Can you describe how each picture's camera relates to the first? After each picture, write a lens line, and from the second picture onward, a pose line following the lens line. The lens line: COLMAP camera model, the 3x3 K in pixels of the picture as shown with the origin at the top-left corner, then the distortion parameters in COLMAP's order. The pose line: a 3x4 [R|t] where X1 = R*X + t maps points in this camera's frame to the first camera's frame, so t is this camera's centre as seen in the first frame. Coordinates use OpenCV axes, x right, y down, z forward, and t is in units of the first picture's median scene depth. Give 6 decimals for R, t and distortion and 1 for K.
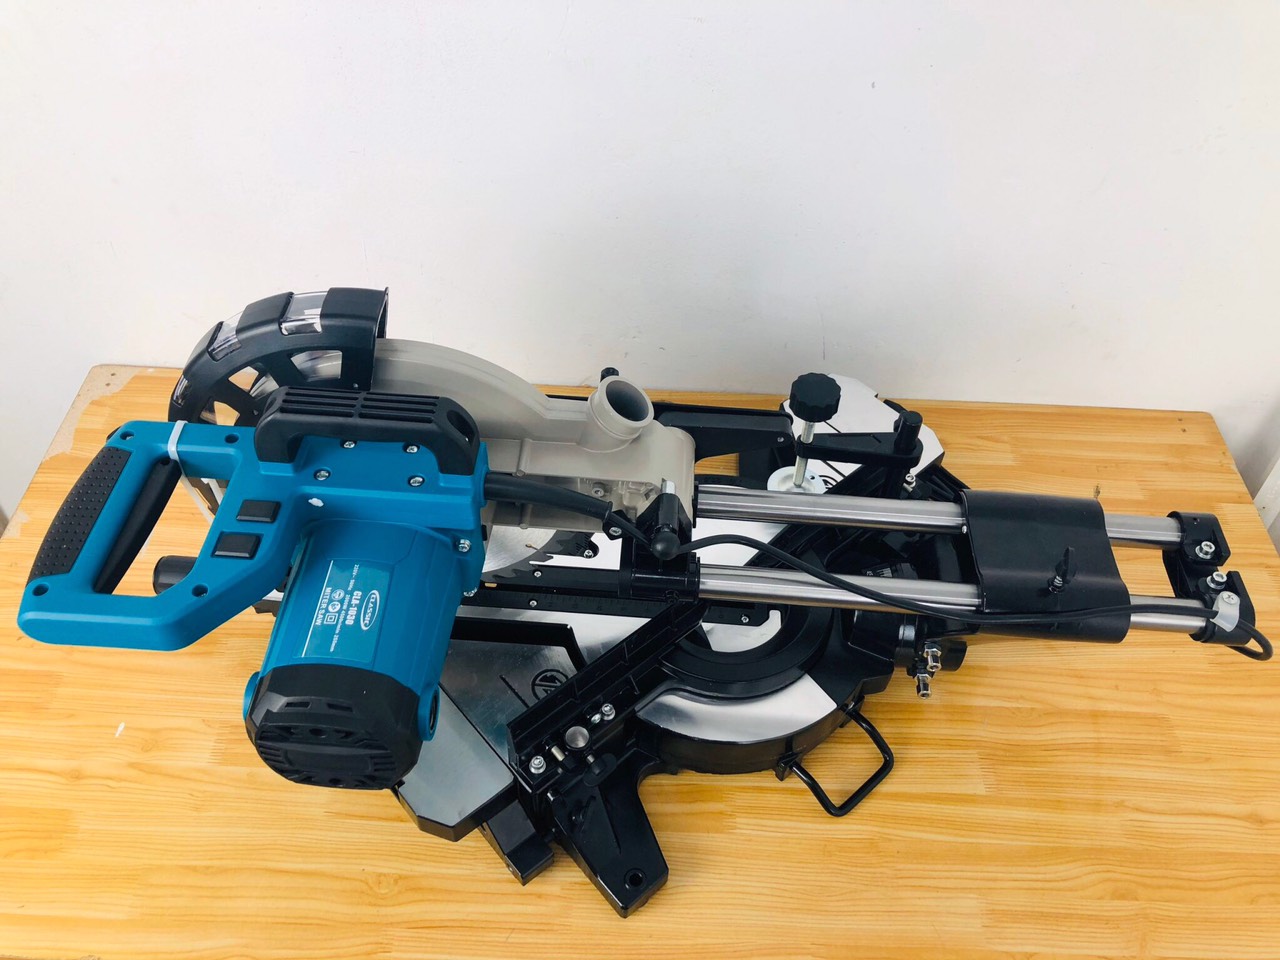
lens RADIAL K [[1073.4, 0, 638.7], [0, 1073.4, 481.0], [0, 0, 1]] dist [0.006487, -0.006049]
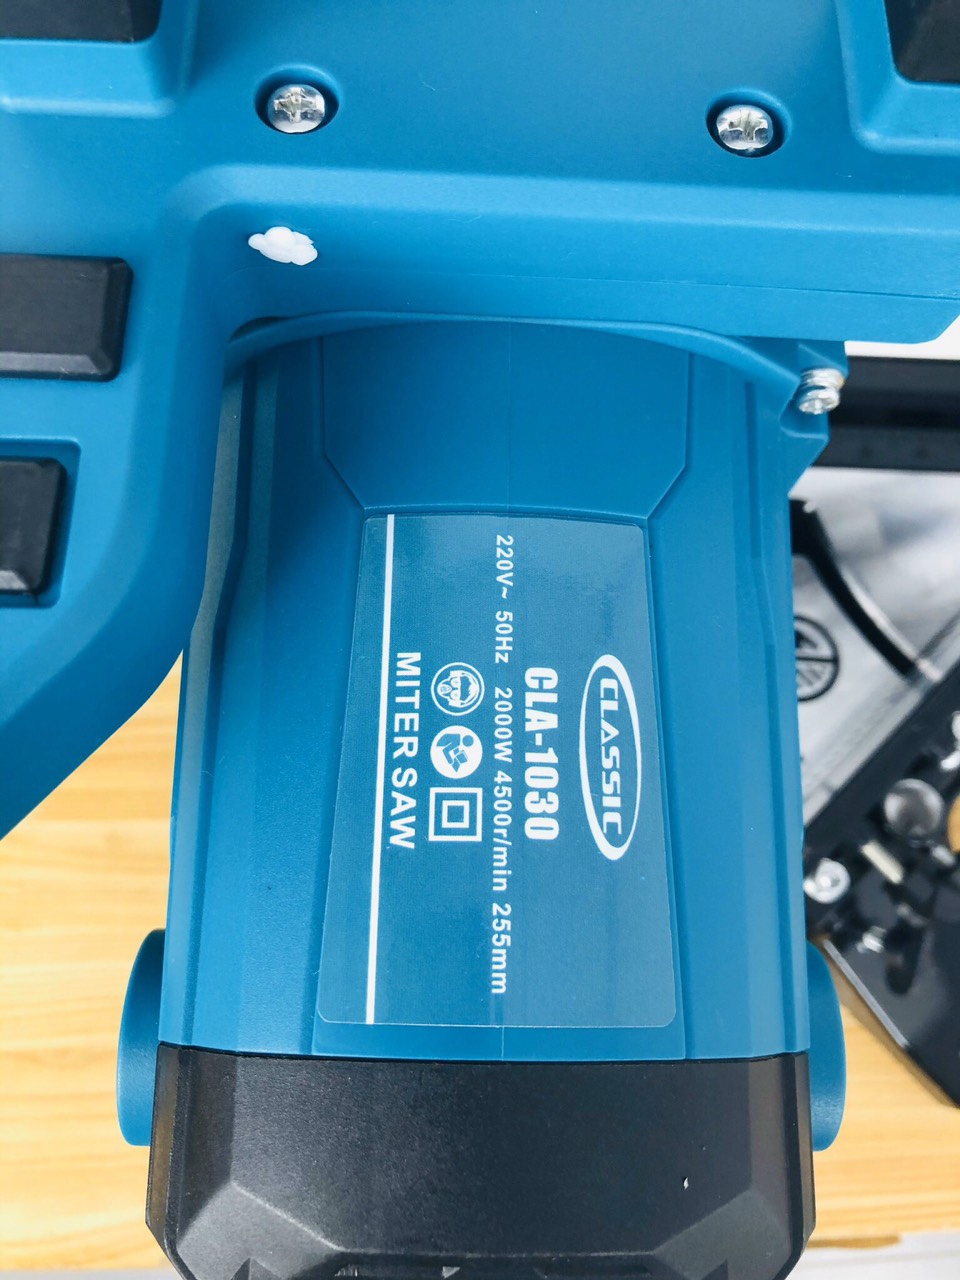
lens RADIAL K [[1073.4, 0, 487.8], [0, 1073.4, 634.8], [0, 0, 1]] dist [0.006487, -0.006049]
pose [[0.998336, -0.042465, 0.039007, -0.270193], [0.022186, 0.907297, 0.419905, 0.000848], [-0.053223, -0.418341, 0.906729, 0.766117]]
